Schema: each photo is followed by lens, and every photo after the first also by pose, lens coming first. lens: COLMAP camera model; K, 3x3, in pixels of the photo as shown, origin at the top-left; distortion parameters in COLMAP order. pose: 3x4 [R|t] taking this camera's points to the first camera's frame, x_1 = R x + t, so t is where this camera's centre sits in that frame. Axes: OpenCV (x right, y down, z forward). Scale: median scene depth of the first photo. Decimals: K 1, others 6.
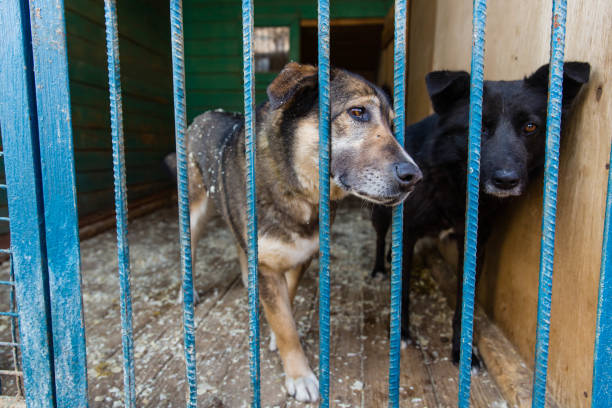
lens RADIAL K [[427.8, 0, 306.0], [0, 427.8, 197.9], [0, 0, 1]] dist [0.001002, 0.001300]
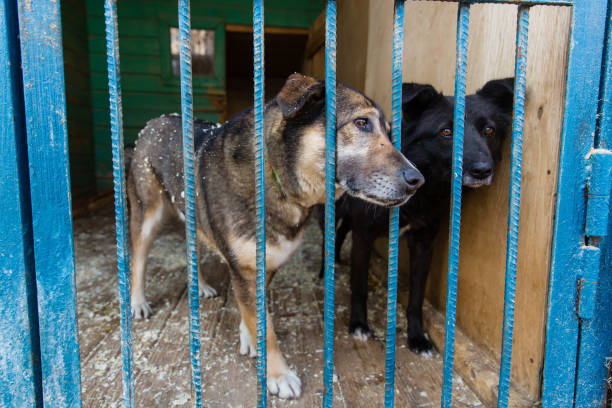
lens RADIAL K [[433.0, 0, 306.0], [0, 433.0, 204.0], [0, 0, 1]] dist [0.000418, -0.002387]
pose [[0.971983, -0.016118, 0.234497, -0.250530], [0.016444, 0.999865, 0.000567, 0.005528], [-0.234474, 0.003305, 0.972117, -0.042414]]
